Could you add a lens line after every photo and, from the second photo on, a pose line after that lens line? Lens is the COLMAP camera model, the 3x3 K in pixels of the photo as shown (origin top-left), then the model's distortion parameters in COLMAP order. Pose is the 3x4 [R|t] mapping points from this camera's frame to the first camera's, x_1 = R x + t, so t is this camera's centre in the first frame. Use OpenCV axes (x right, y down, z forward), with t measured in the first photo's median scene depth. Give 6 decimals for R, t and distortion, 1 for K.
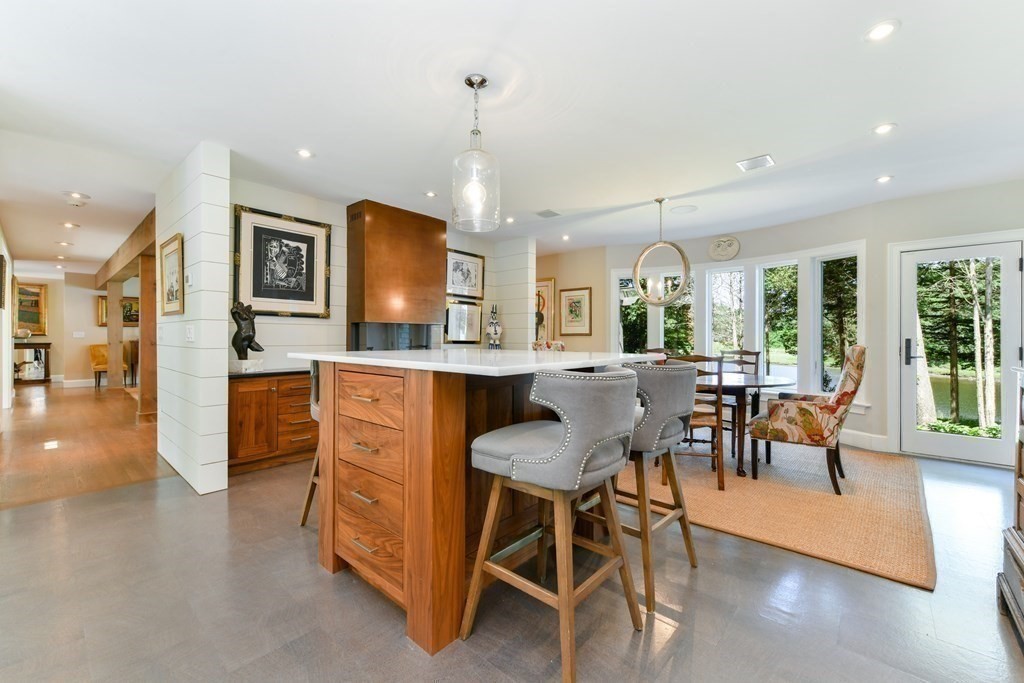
lens RADIAL K [[412.8, 0, 517.5], [0, 412.8, 339.6], [0, 0, 1]] dist [0.015148, -0.000311]
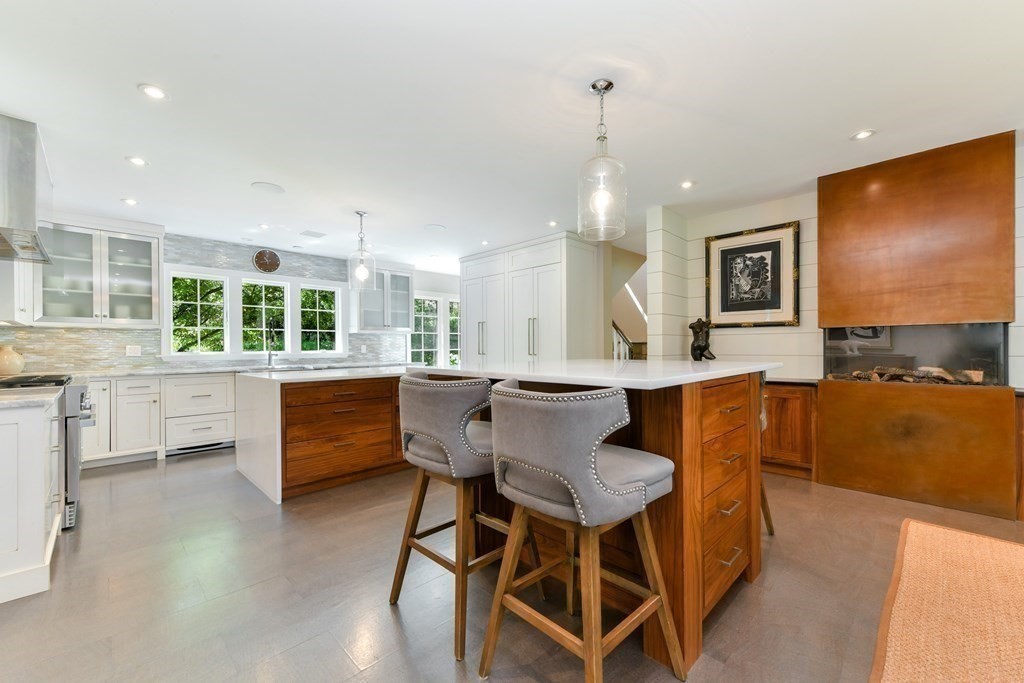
lens RADIAL K [[412.8, 0, 517.4], [0, 412.8, 346.8], [0, 0, 1]] dist [0.015148, -0.000311]
pose [[-0.061885, -0.009952, -0.998034, 0.505728], [-0.005381, 0.999939, -0.009638, 0.006166], [0.998069, 0.004774, -0.061935, 0.480256]]
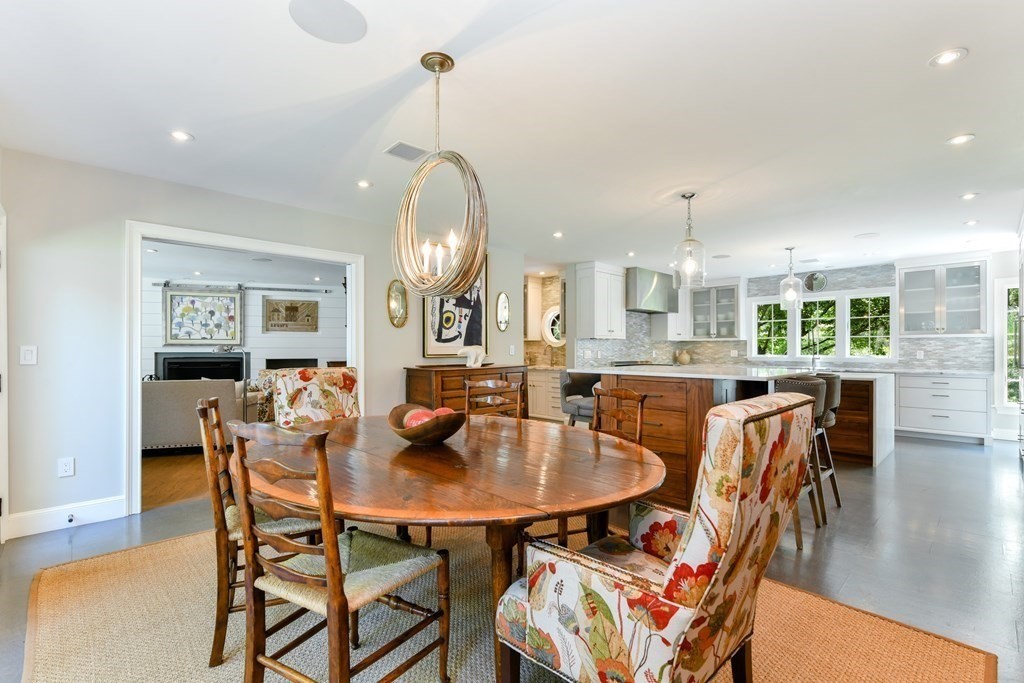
lens RADIAL K [[468.4, 0, 517.8], [0, 468.4, 352.5], [0, 0, 1]] dist [0.000919, 0.000276]
pose [[-0.998671, -0.008280, 0.050865, 0.289382], [-0.007535, 0.999862, 0.014814, -0.019331], [-0.050981, 0.014411, -0.998596, 1.560831]]
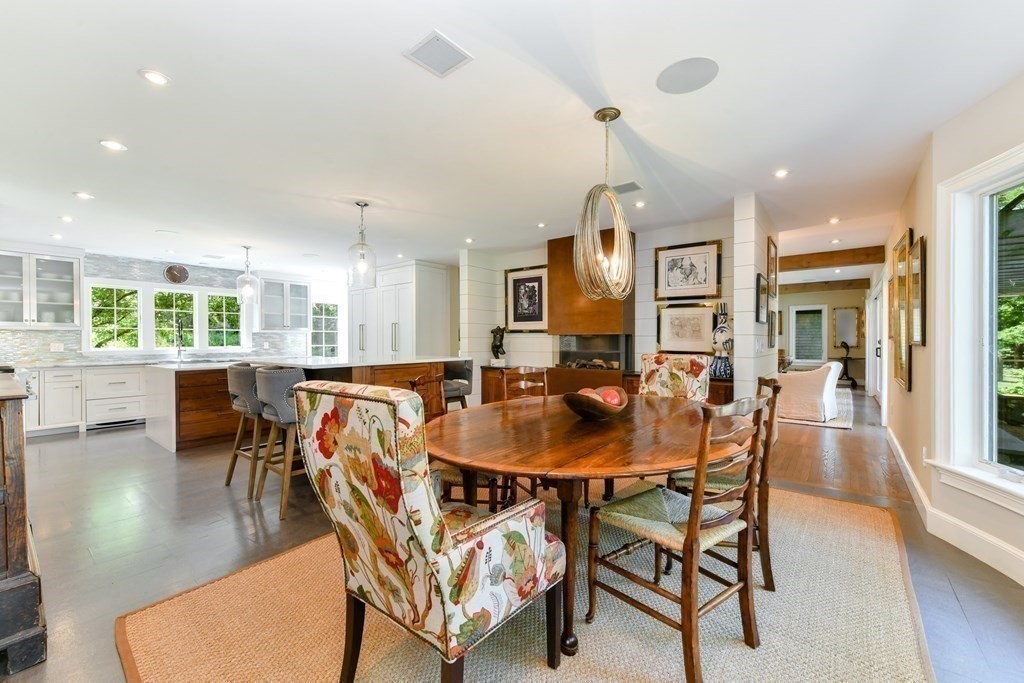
lens RADIAL K [[412.8, 0, 516.7], [0, 412.8, 341.3], [0, 0, 1]] dist [0.015148, -0.000311]
pose [[0.046697, -0.005488, -0.998894, 0.955556], [-0.008346, 0.999948, -0.005883, -0.014901], [0.998874, 0.008611, 0.046649, 0.879931]]
